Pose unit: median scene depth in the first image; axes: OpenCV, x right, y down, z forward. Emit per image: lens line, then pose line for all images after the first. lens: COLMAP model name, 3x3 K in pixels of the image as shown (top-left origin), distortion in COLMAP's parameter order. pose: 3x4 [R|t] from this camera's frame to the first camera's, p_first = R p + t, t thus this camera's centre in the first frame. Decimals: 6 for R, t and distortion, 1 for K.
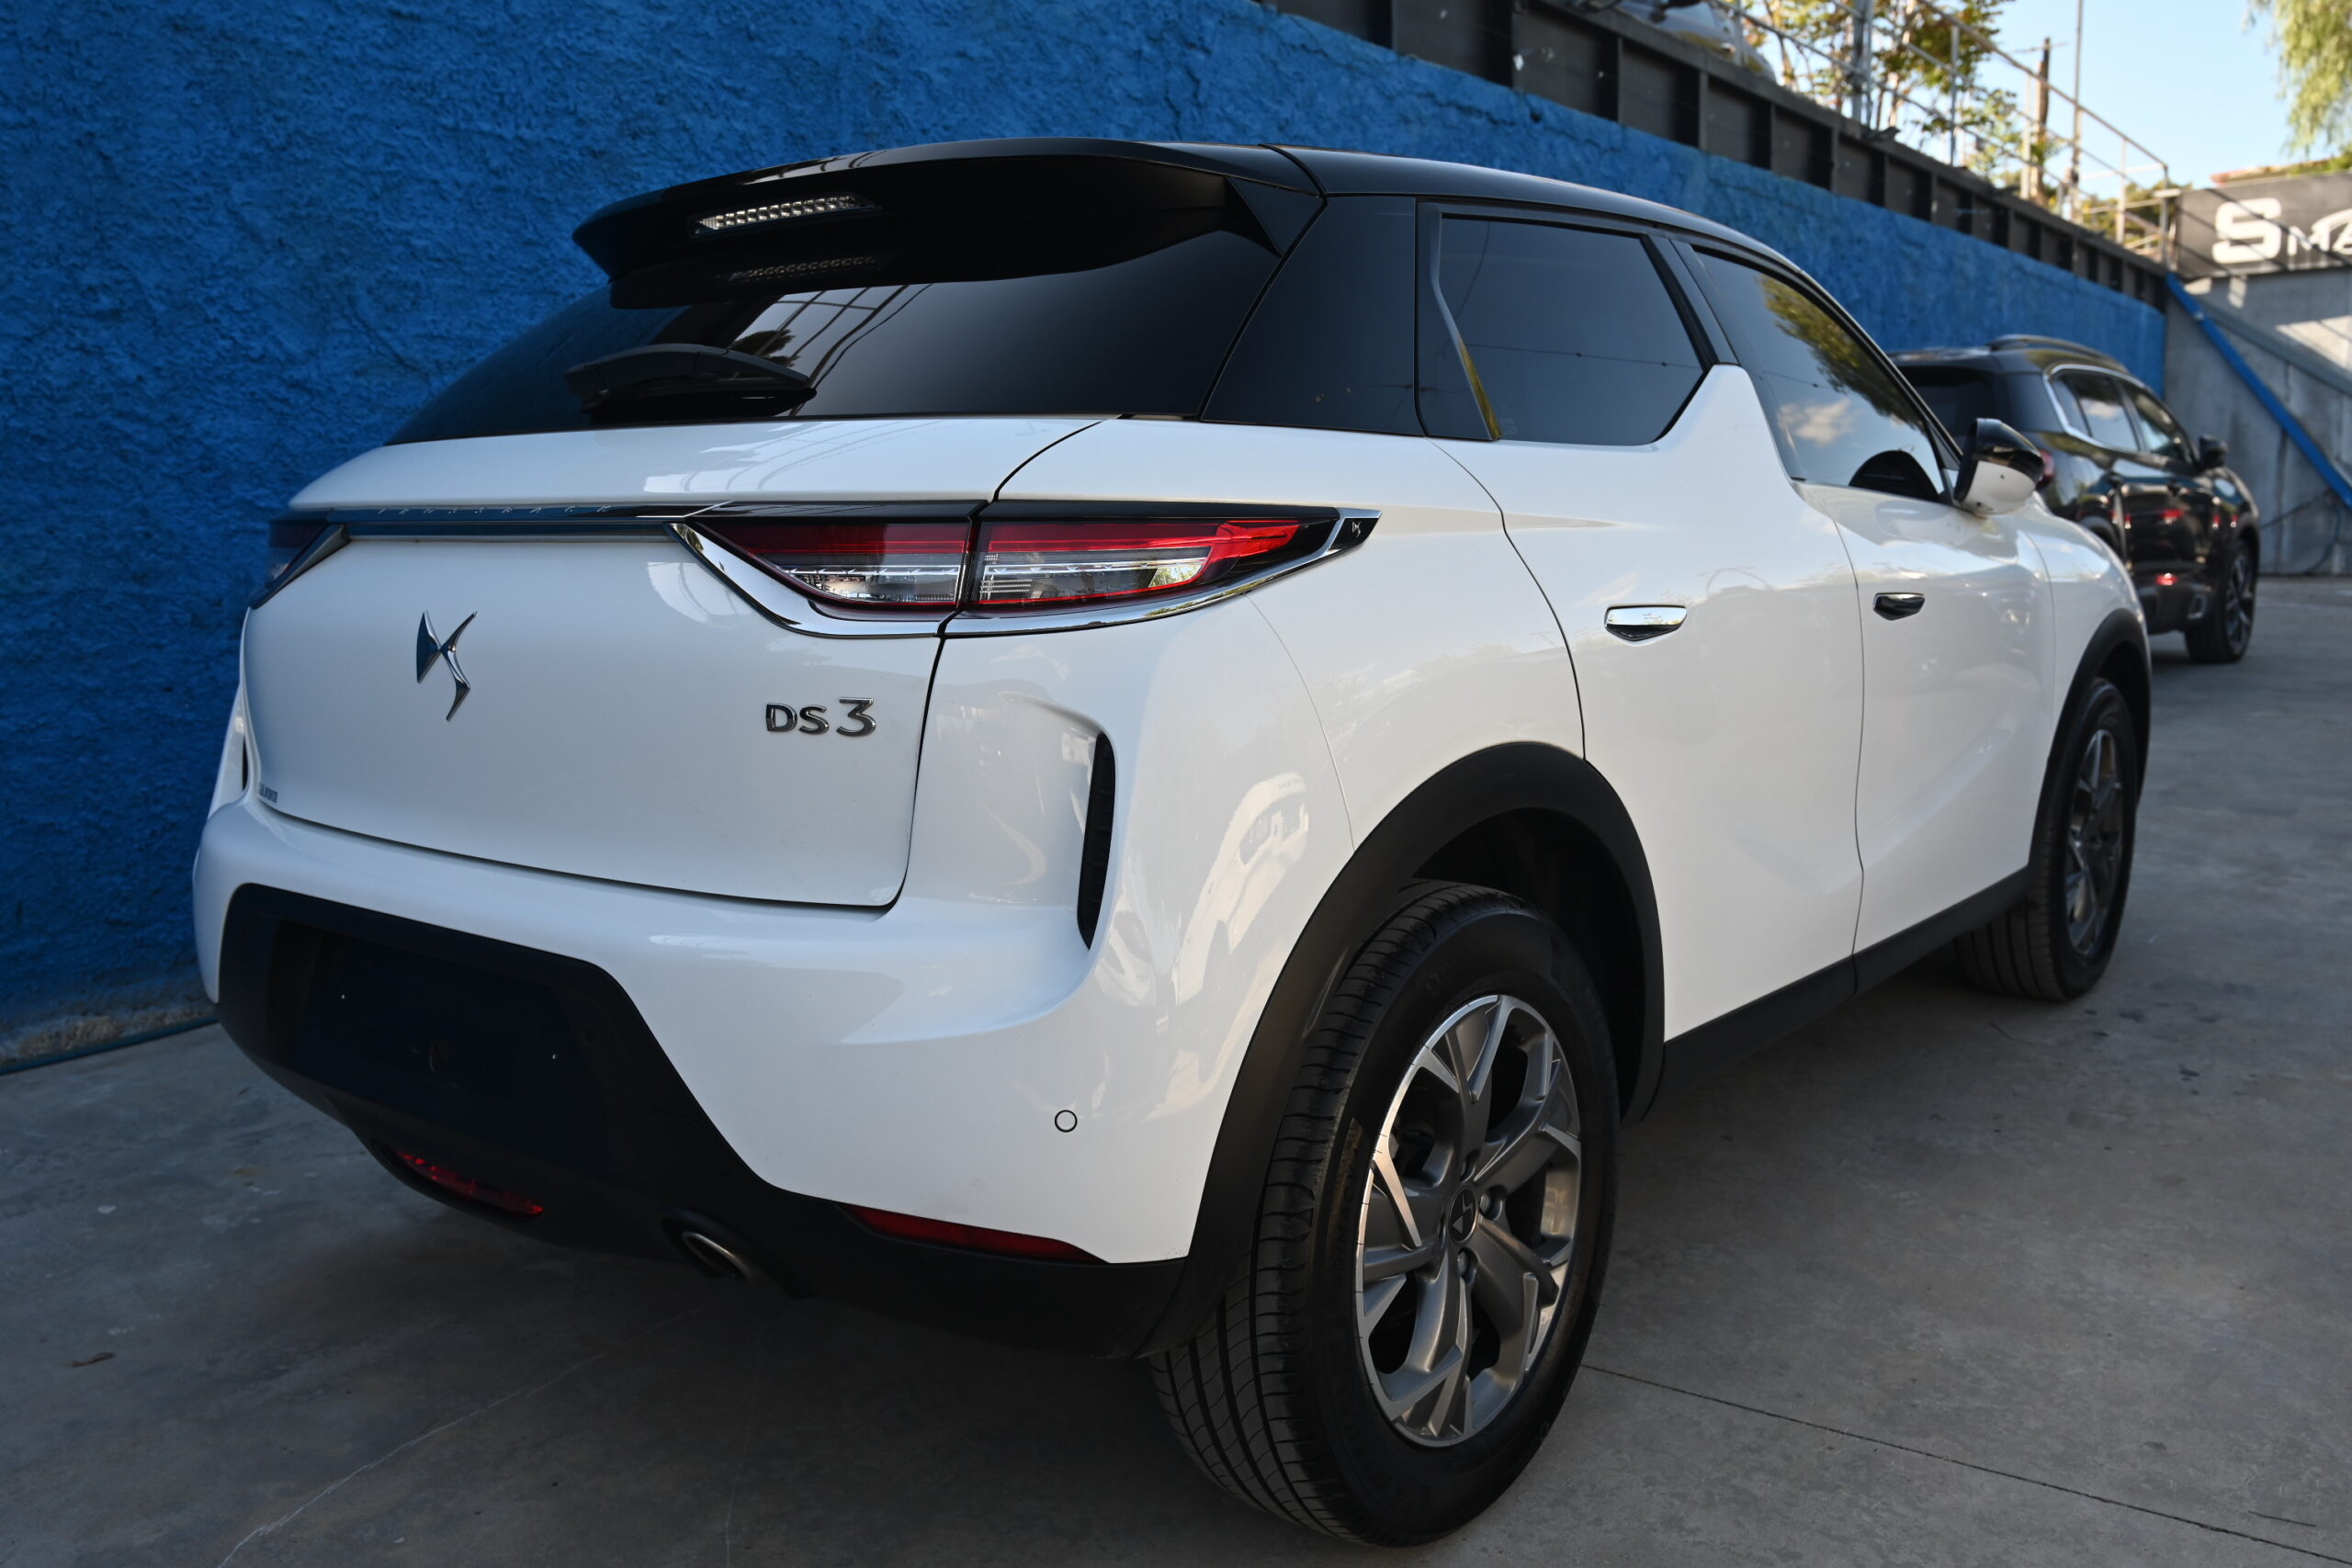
lens RADIAL K [[1896.7, 0, 1185.7], [0, 1896.7, 790.1], [0, 0, 1]] dist [-0.009540, -0.001245]
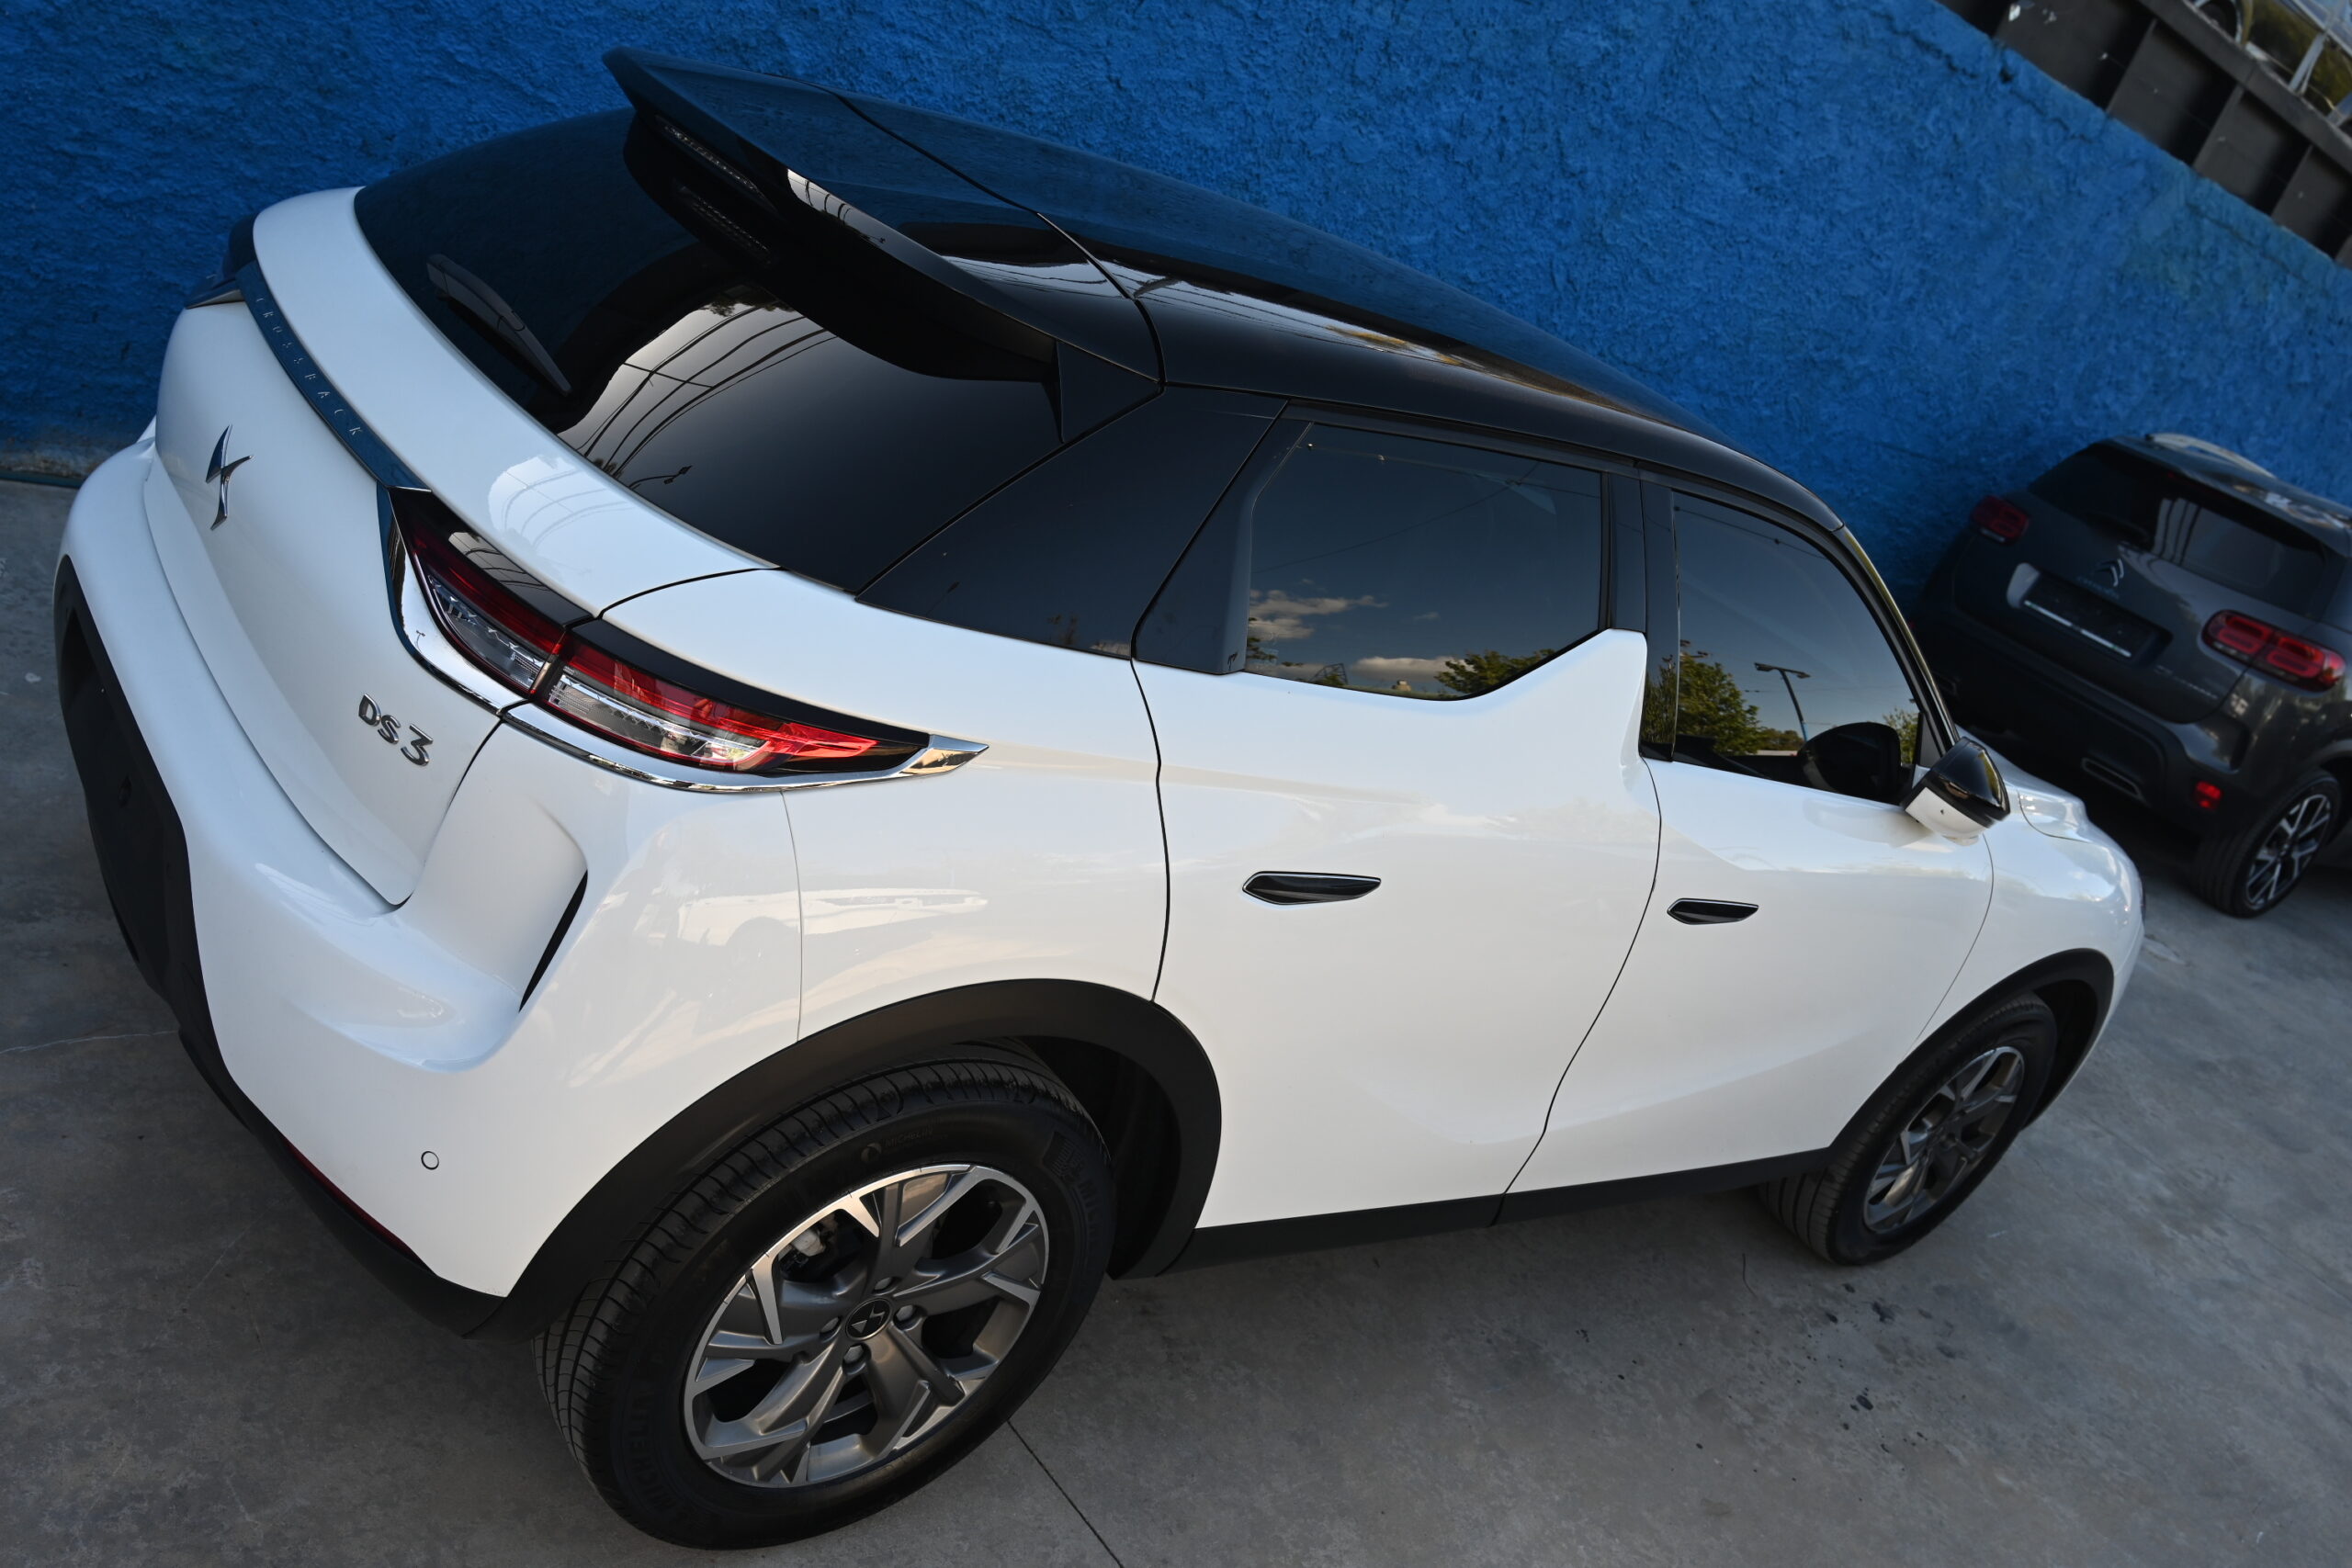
lens RADIAL K [[1896.7, 0, 1154.8], [0, 1896.7, 796.9], [0, 0, 1]] dist [-0.009540, -0.001245]
pose [[0.895859, 0.432280, -0.102816, 0.144678], [-0.404627, 0.889272, 0.213244, -0.181386], [0.183612, -0.149434, 0.971574, 0.003102]]
